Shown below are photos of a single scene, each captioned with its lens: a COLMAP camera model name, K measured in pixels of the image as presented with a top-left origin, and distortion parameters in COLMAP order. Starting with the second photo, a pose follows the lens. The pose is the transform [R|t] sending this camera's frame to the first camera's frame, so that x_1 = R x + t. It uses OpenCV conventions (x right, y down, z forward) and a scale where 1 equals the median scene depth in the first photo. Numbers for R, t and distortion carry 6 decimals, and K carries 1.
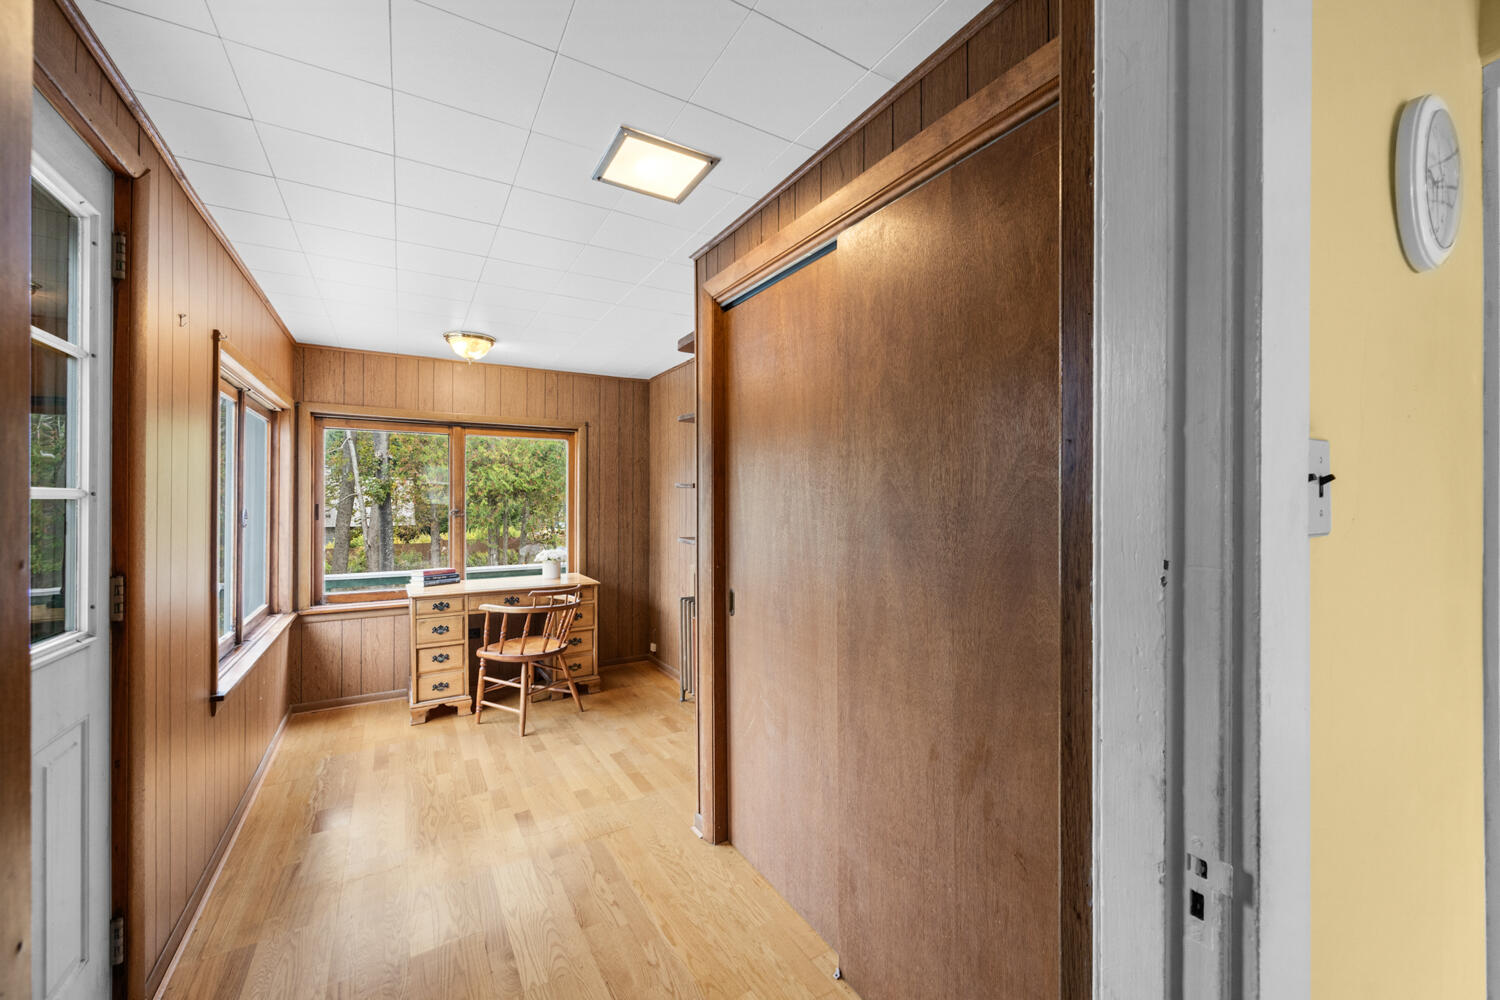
lens RADIAL K [[582.9, 0, 753.2], [0, 582.9, 491.1], [0, 0, 1]] dist [-0.000461, -0.000027]
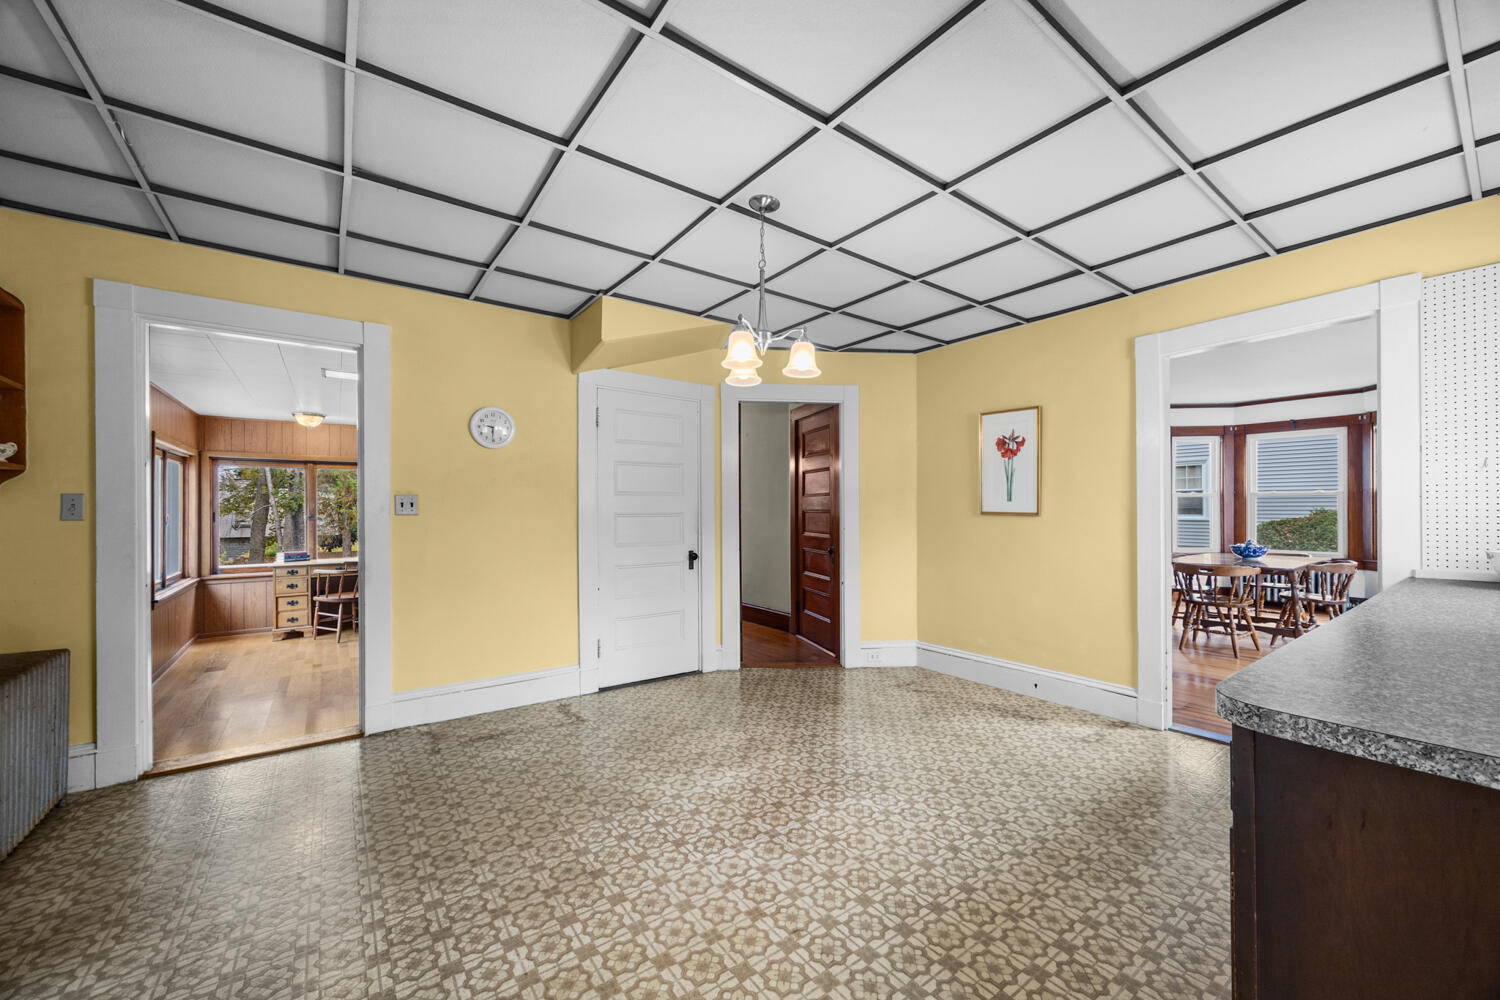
lens RADIAL K [[557.9, 0, 740.0], [0, 557.9, 499.1], [0, 0, 1]] dist [0.001404, 0.000101]
pose [[0.996031, -0.005456, 0.088844, 0.613430], [0.005478, 0.999985, -0.000014, -0.008040], [-0.088842, 0.000501, 0.996046, -0.728848]]
